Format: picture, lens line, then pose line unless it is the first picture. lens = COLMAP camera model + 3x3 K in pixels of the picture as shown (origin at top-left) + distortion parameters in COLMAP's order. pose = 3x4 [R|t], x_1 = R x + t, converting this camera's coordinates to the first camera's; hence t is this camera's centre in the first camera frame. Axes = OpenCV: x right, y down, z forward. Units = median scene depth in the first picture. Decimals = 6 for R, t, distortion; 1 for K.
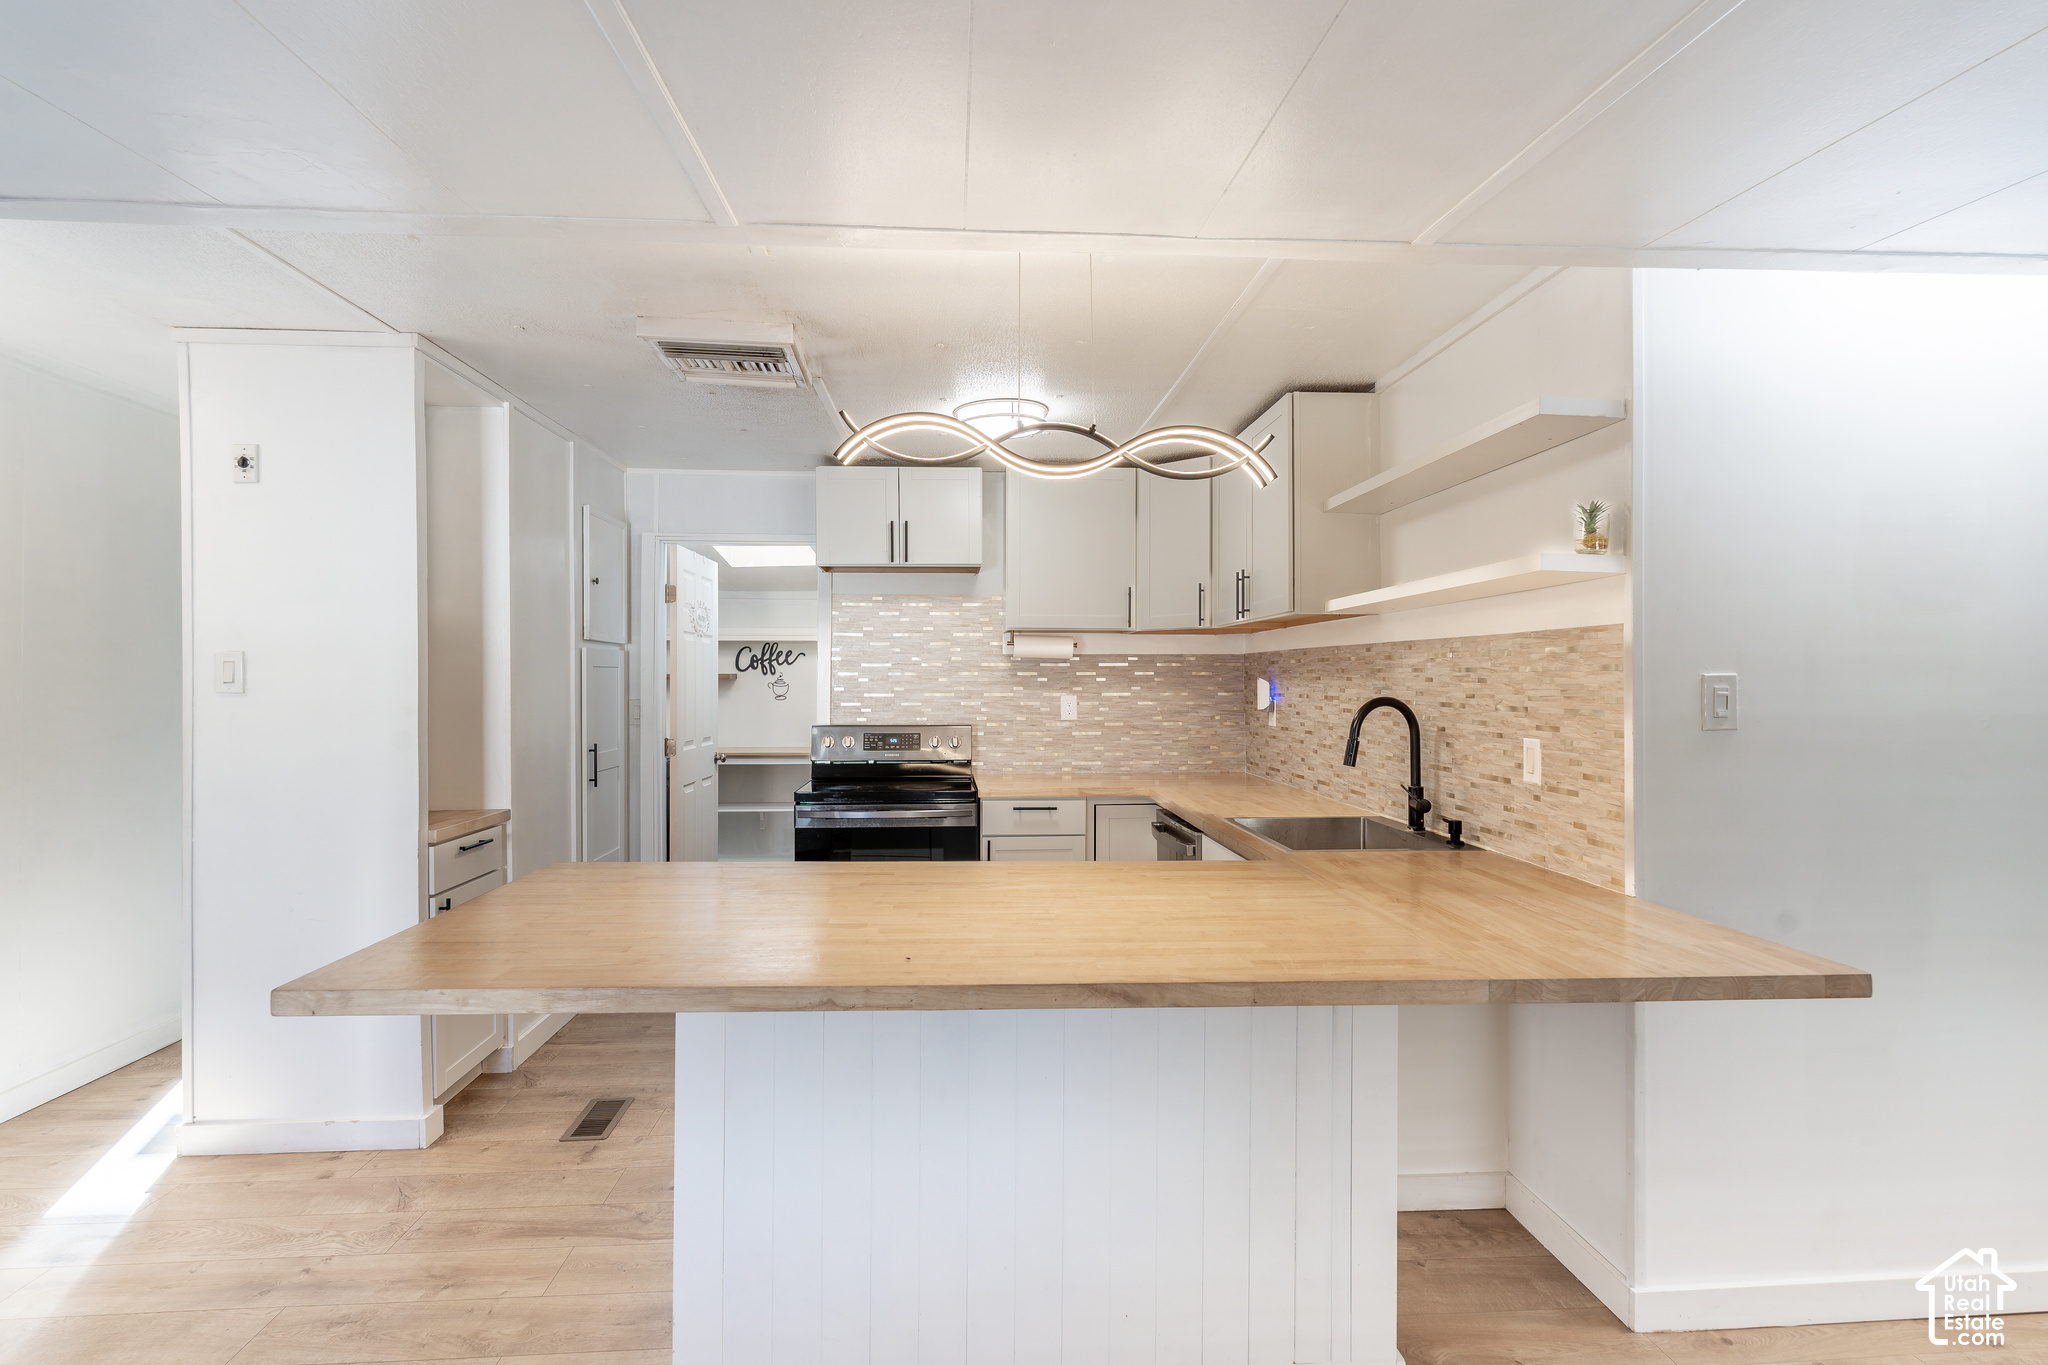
lens RADIAL K [[965.4, 0, 994.7], [0, 965.4, 679.2], [0, 0, 1]] dist [-0.000304, 0.000499]
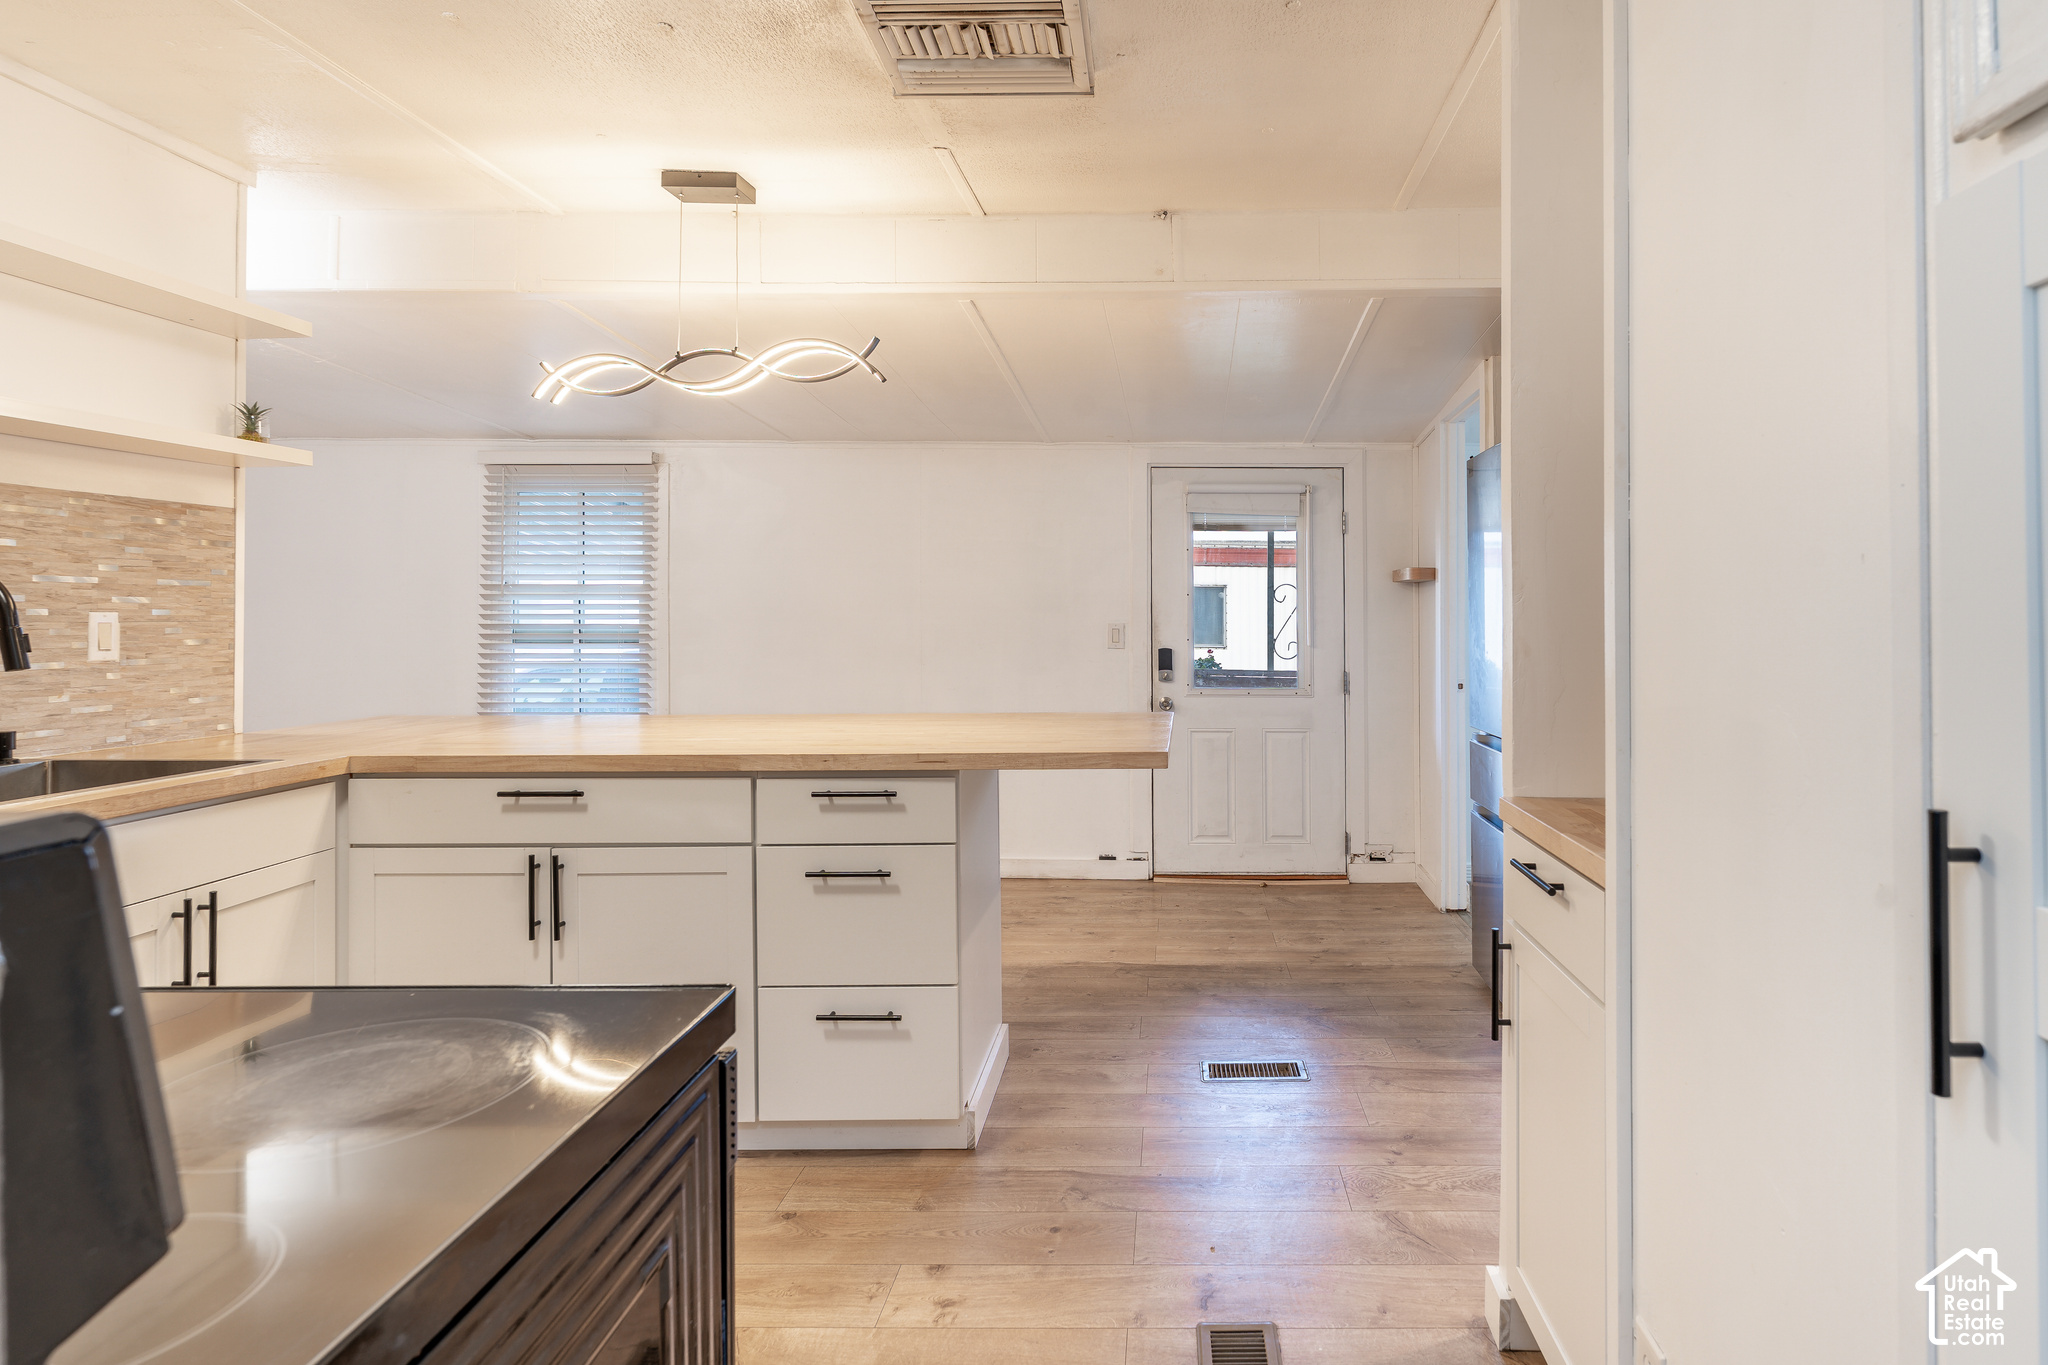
lens RADIAL K [[1117.7, 0, 1180.5], [0, 1117.7, 605.3], [0, 0, 1]] dist [-0.001489, 0.000711]
pose [[-0.998754, -0.002306, 0.049851, -0.336613], [-0.002686, 0.999968, -0.007555, 0.039835], [-0.049832, -0.007680, -0.998728, 1.324071]]
